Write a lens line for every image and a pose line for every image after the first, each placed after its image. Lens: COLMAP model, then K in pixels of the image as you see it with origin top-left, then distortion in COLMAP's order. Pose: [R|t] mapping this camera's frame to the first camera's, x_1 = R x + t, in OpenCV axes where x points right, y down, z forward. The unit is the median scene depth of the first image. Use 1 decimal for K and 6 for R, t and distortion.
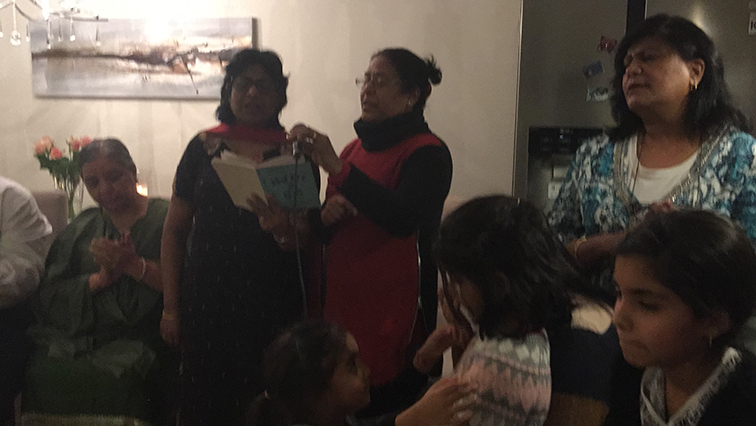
lens RADIAL K [[800.1, 0, 375.1], [0, 800.1, 205.9], [0, 0, 1]] dist [0.063180, 0.000000]
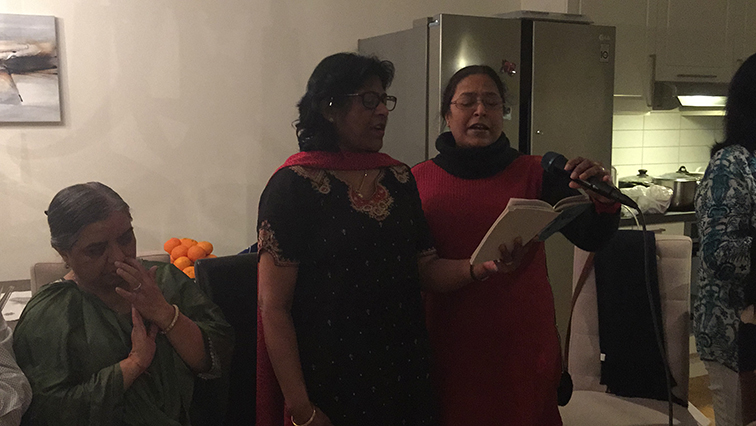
lens RADIAL K [[800.1, 0, 343.1], [0, 800.1, 207.3], [0, 0, 1]] dist [0.063180, 0.000000]
pose [[0.788347, -0.079218, 0.610110, -0.410060], [0.094148, 0.995529, 0.007610, -0.031433], [-0.607985, 0.051441, 0.792280, 0.218569]]
